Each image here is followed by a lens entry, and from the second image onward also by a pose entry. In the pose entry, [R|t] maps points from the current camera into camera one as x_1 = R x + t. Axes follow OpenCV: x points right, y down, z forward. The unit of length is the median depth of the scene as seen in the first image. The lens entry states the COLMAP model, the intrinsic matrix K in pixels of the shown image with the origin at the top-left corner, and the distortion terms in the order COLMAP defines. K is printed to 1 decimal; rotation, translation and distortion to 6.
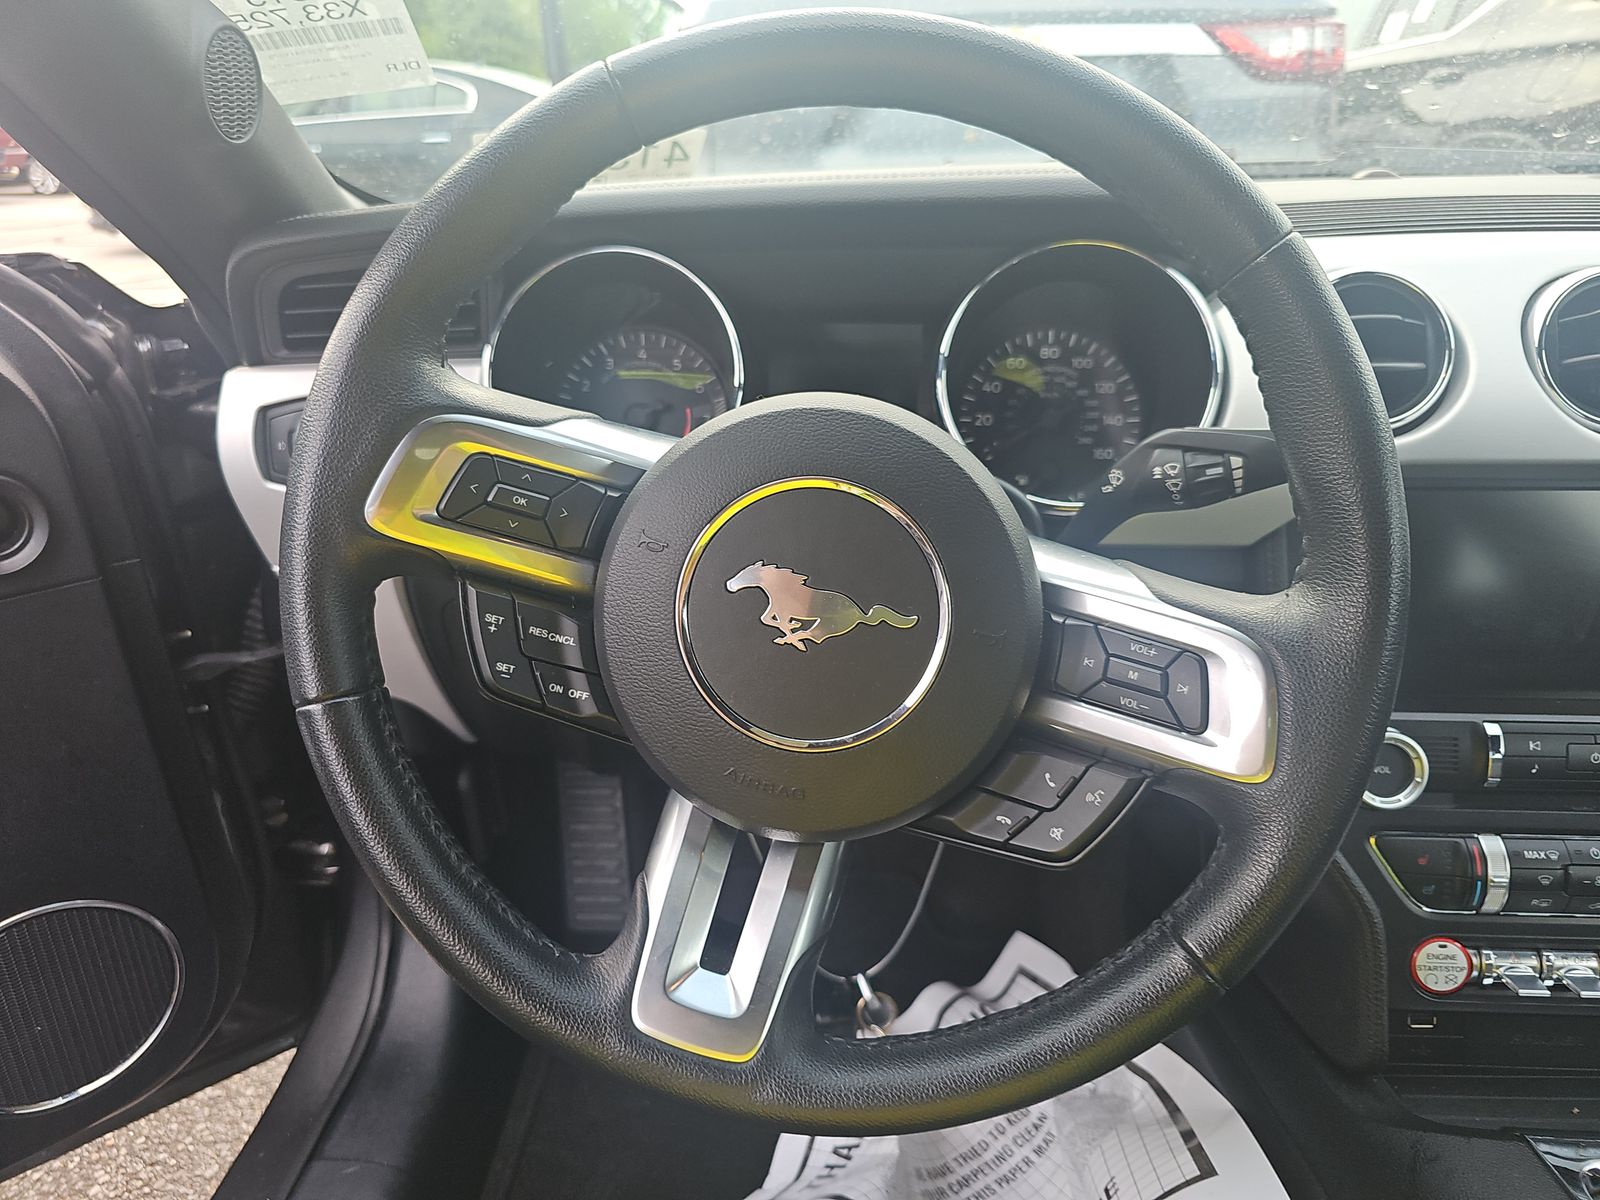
lens RADIAL K [[1059.8, 0, 797.9], [0, 1059.8, 595.5], [0, 0, 1]] dist [0.033838, -0.026282]
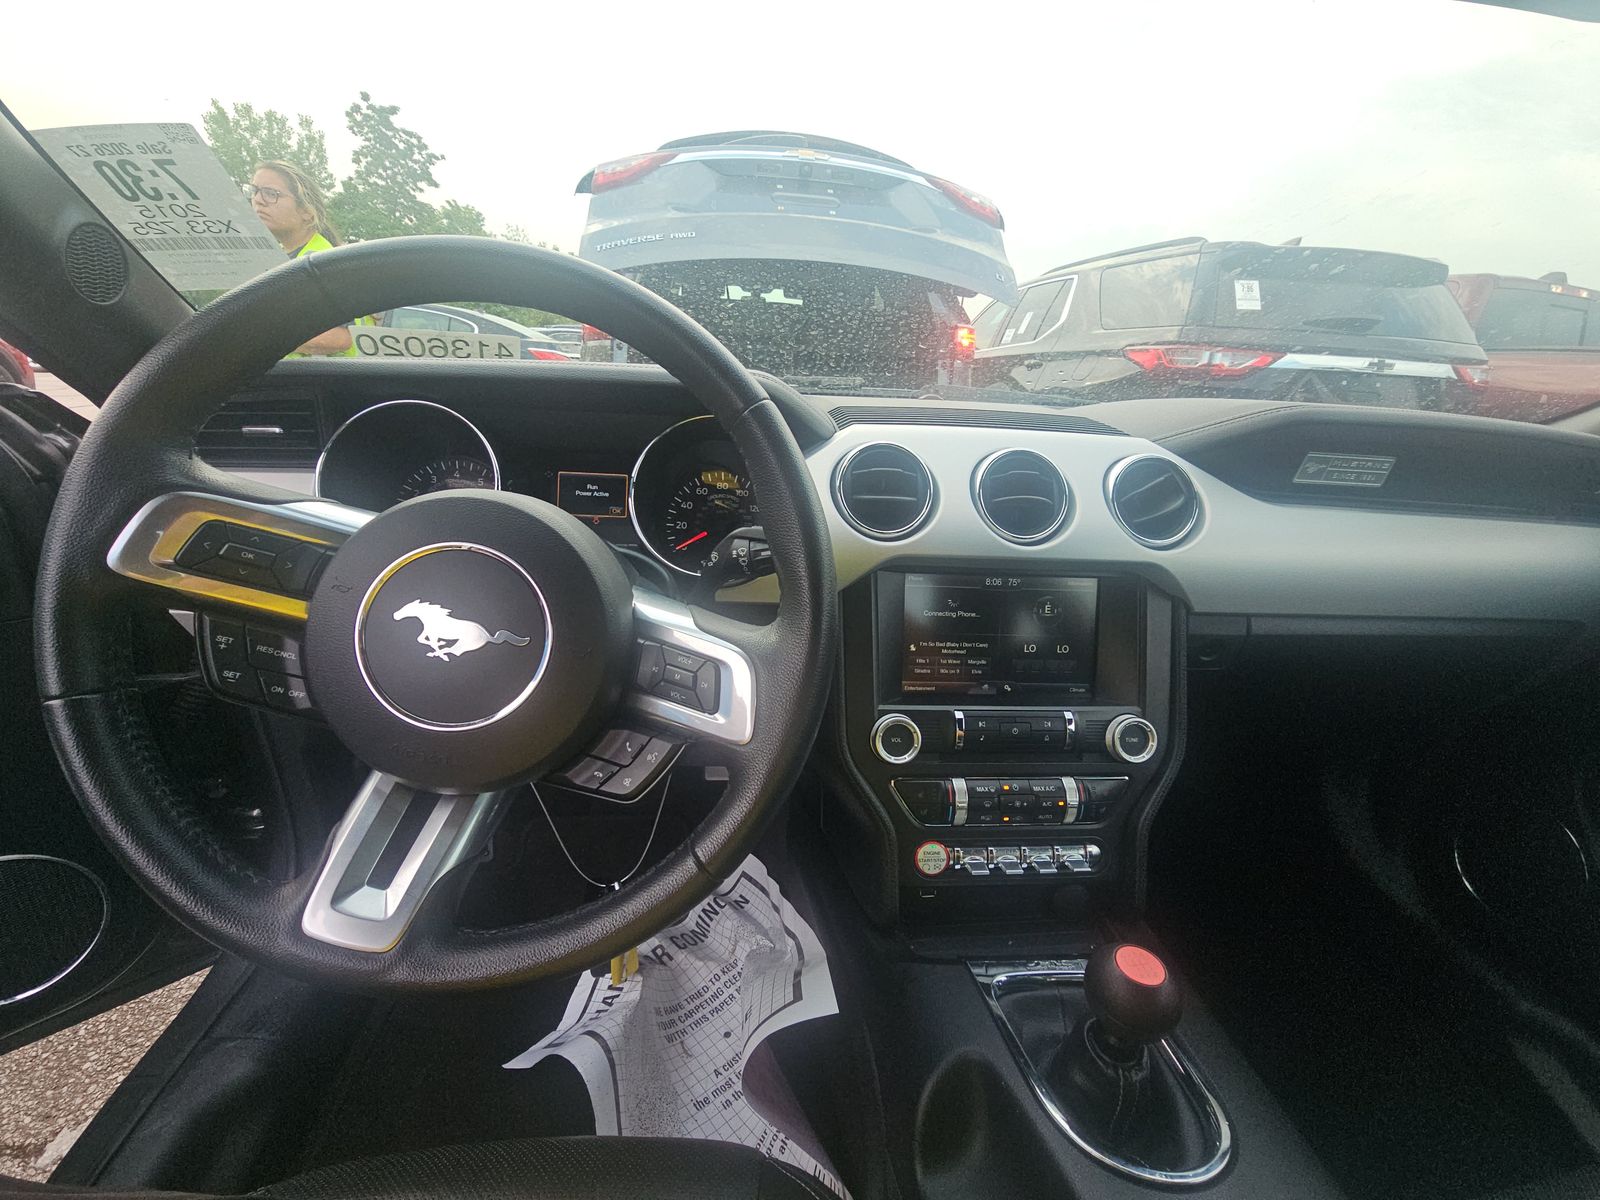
lens RADIAL K [[632.6, 0, 811.1], [0, 632.6, 617.8], [0, 0, 1]] dist [0.011725, -0.005994]
pose [[0.987135, 0.014934, 0.159187, 0.258100], [-0.007085, 0.998736, -0.049761, 0.023185], [-0.159729, 0.047992, 0.985994, 0.042584]]
